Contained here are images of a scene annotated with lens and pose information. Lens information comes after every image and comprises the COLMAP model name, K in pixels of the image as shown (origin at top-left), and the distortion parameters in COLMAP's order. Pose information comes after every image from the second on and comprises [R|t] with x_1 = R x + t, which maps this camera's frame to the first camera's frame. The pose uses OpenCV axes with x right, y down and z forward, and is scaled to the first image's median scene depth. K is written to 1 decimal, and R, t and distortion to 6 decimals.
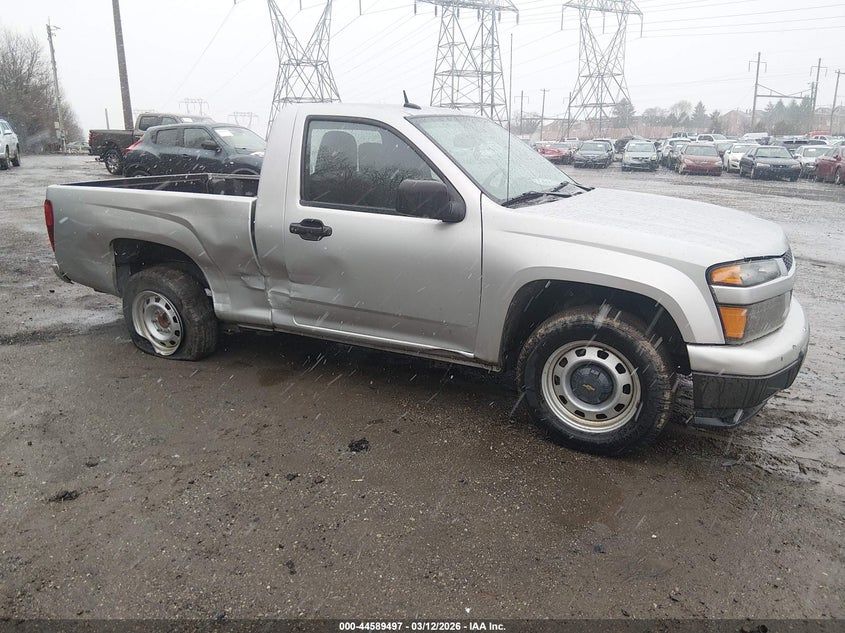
lens RADIAL K [[651.8, 0, 419.1], [0, 651.8, 318.1], [0, 0, 1]] dist [0.008431, -0.013372]
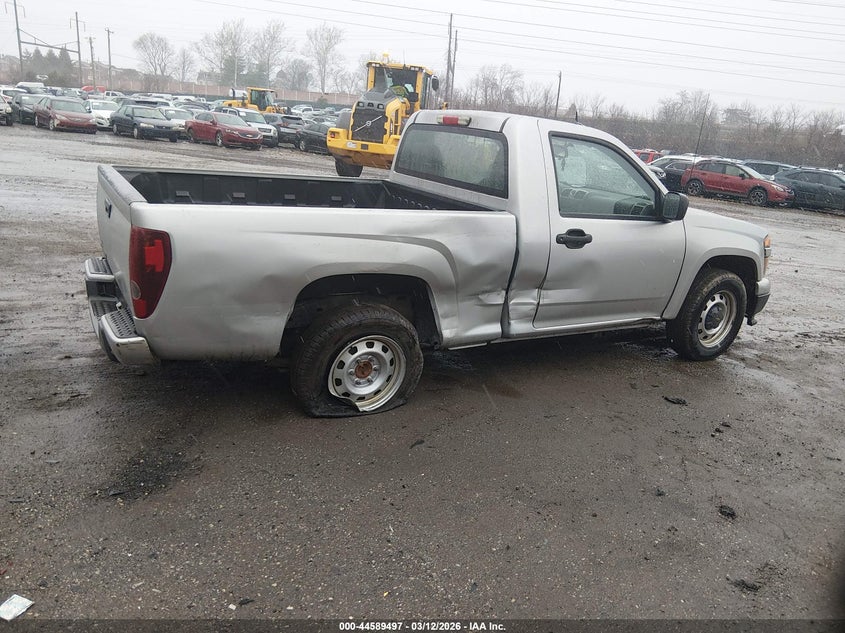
lens RADIAL K [[651.8, 0, 418.5], [0, 651.8, 314.3], [0, 0, 1]] dist [0.008431, -0.013372]
pose [[0.539558, -0.199354, 0.818007, -1.100060], [0.145955, 0.979001, 0.142317, -0.183721], [-0.829201, 0.042604, 0.557324, 0.546306]]
